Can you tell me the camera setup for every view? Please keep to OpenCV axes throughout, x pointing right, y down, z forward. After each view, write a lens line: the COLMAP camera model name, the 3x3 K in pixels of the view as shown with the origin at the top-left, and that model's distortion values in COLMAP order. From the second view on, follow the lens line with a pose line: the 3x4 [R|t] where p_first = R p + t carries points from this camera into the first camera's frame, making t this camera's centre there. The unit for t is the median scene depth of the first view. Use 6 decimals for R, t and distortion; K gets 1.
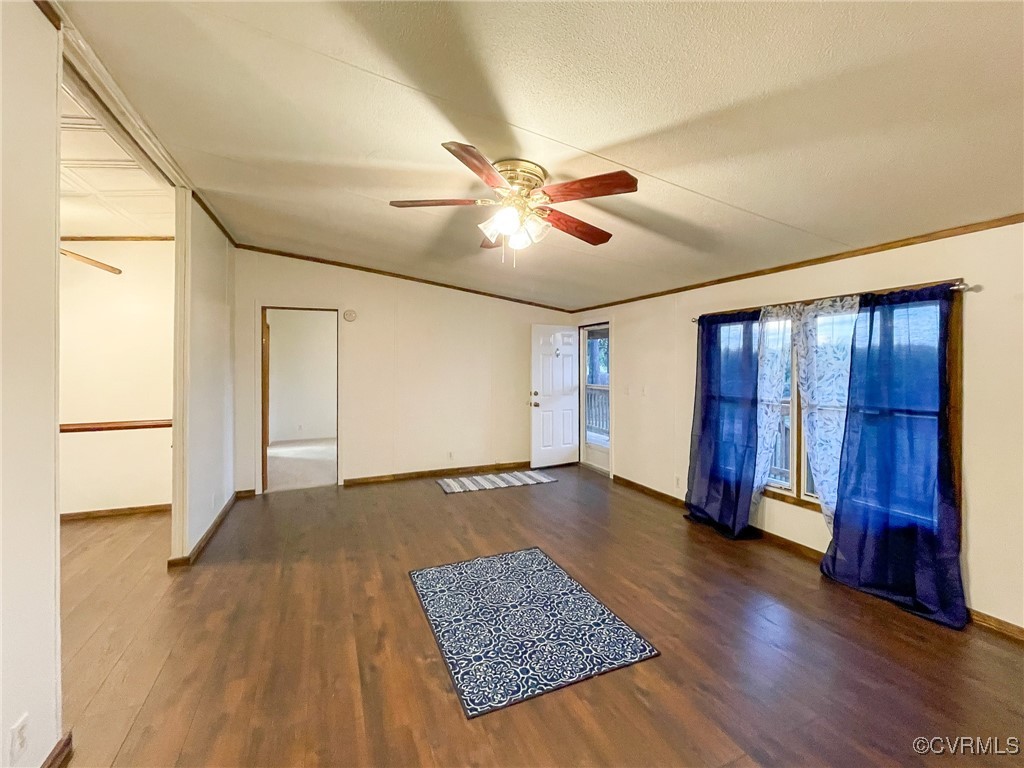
lens RADIAL K [[411.0, 0, 511.1], [0, 411.0, 367.2], [0, 0, 1]] dist [-0.000179, -0.000093]
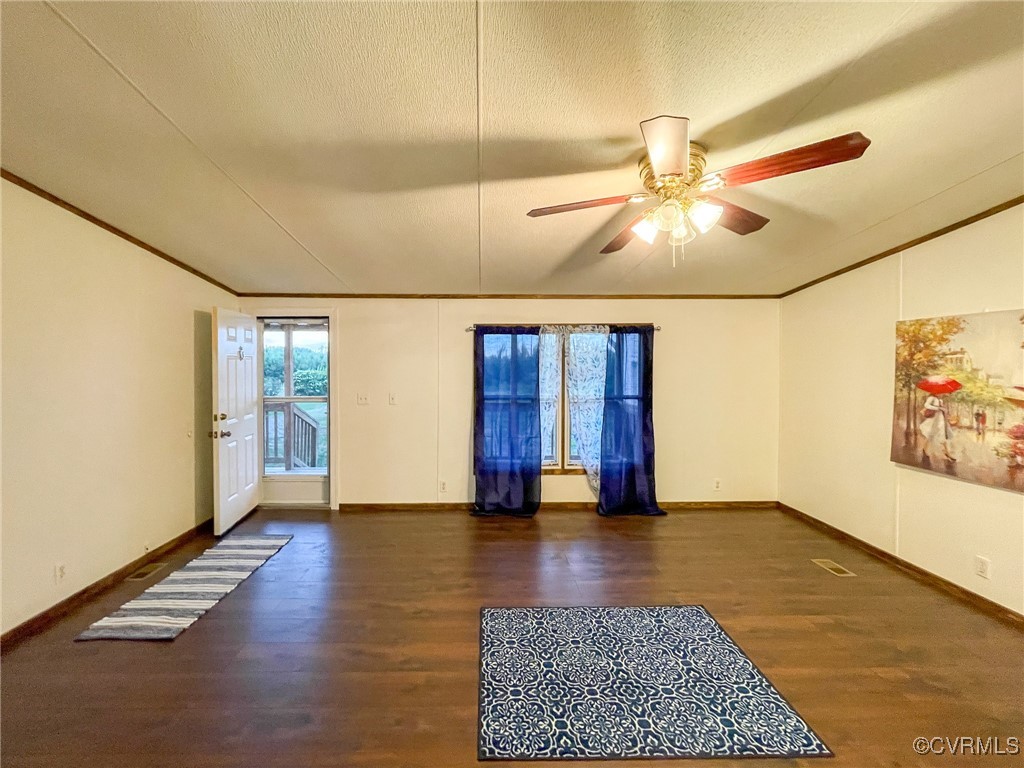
lens RADIAL K [[405.2, 0, 512.1], [0, 405.2, 372.3], [0, 0, 1]] dist [0.000914, 0.000048]
pose [[0.414167, -0.015005, 0.910077, -0.576859], [0.005733, 0.999887, 0.013877, -0.019342], [-0.910183, -0.000530, 0.414207, 0.595662]]
